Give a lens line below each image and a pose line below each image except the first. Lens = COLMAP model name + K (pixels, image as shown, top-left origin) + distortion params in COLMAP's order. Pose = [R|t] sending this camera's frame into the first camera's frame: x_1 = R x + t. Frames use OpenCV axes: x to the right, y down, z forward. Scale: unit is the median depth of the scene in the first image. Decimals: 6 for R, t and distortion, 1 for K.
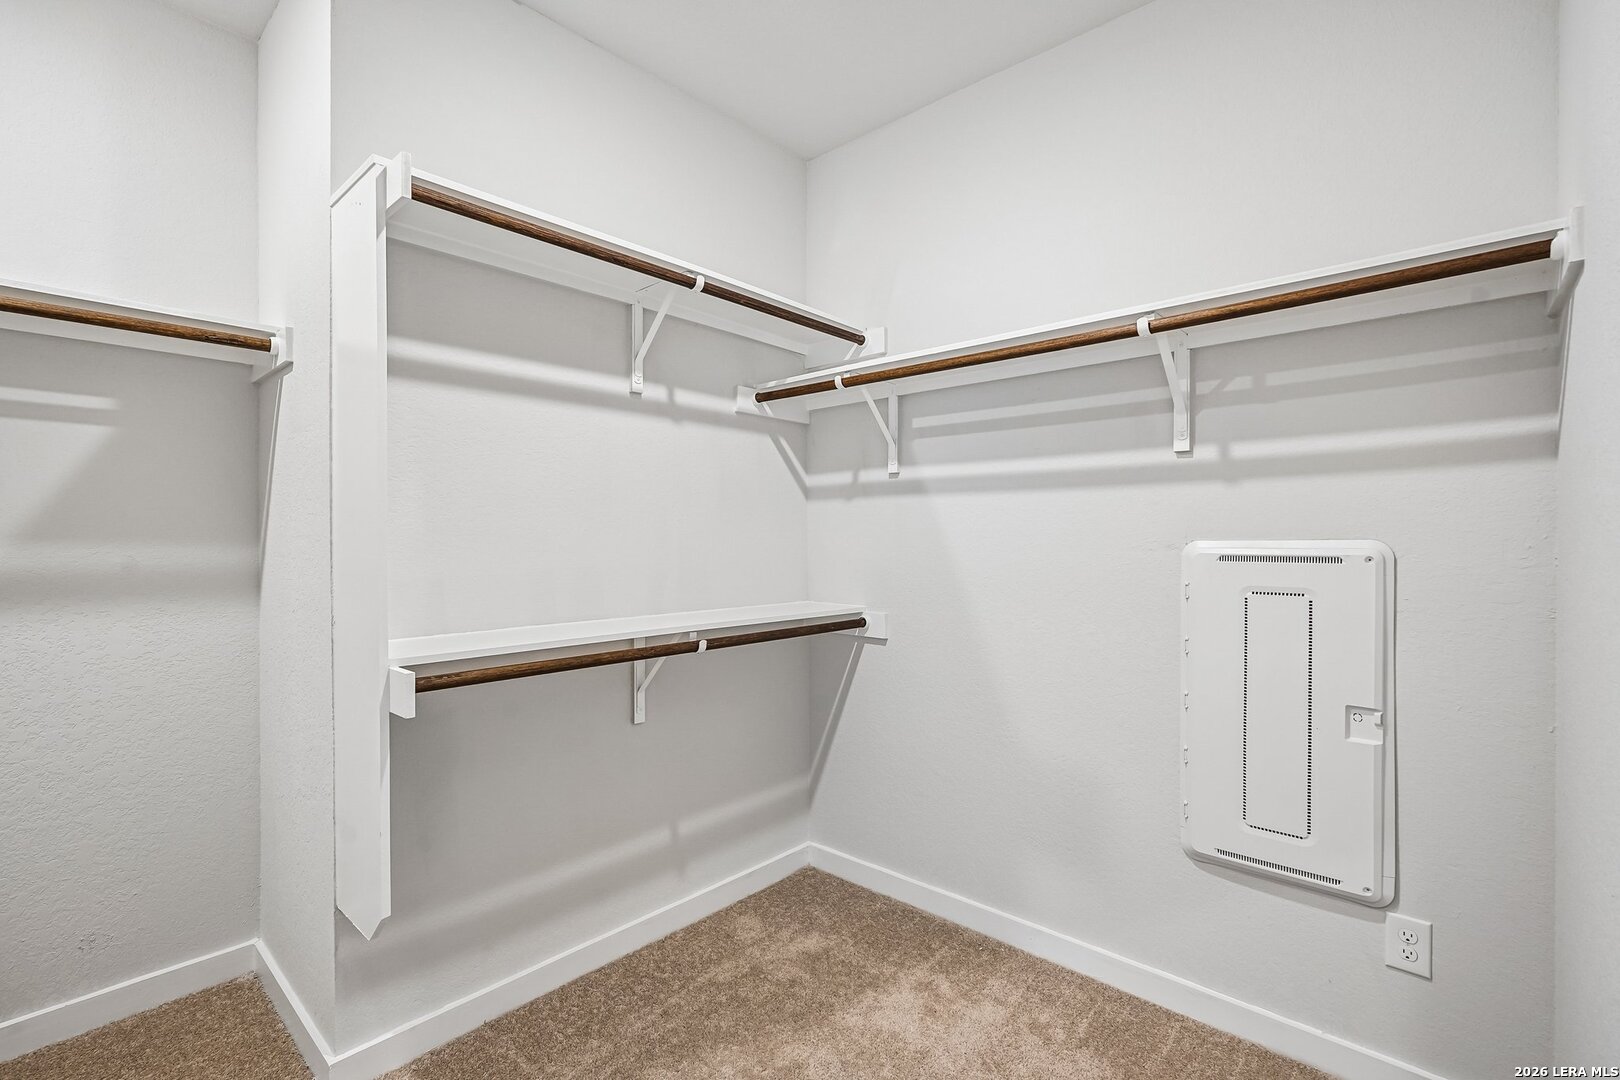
lens RADIAL K [[726.9, 0, 804.1], [0, 726.9, 538.1], [0, 0, 1]] dist [-0.016778, 0.007993]
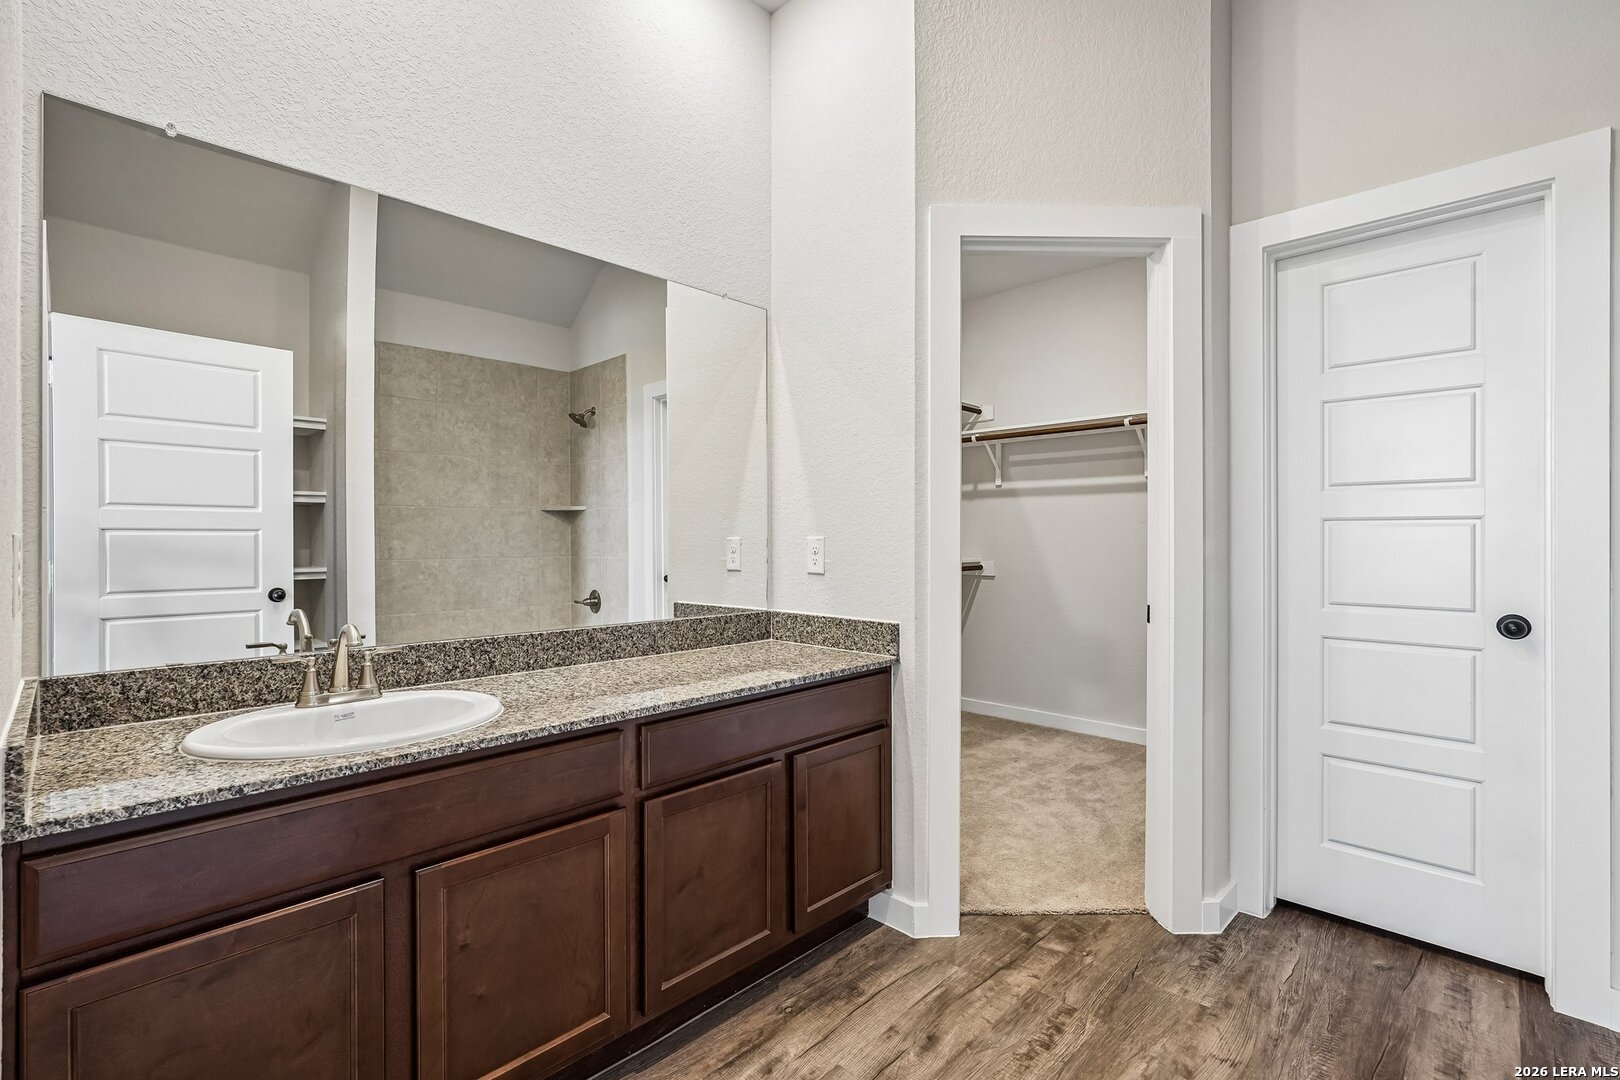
lens RADIAL K [[726.9, 0, 817.6], [0, 726.9, 531.0], [0, 0, 1]] dist [-0.016778, 0.007993]
pose [[0.999787, -0.002041, -0.020518, -0.299478], [0.001839, 0.999950, -0.009829, 0.043921], [0.020537, 0.009789, 0.999741, -0.850818]]
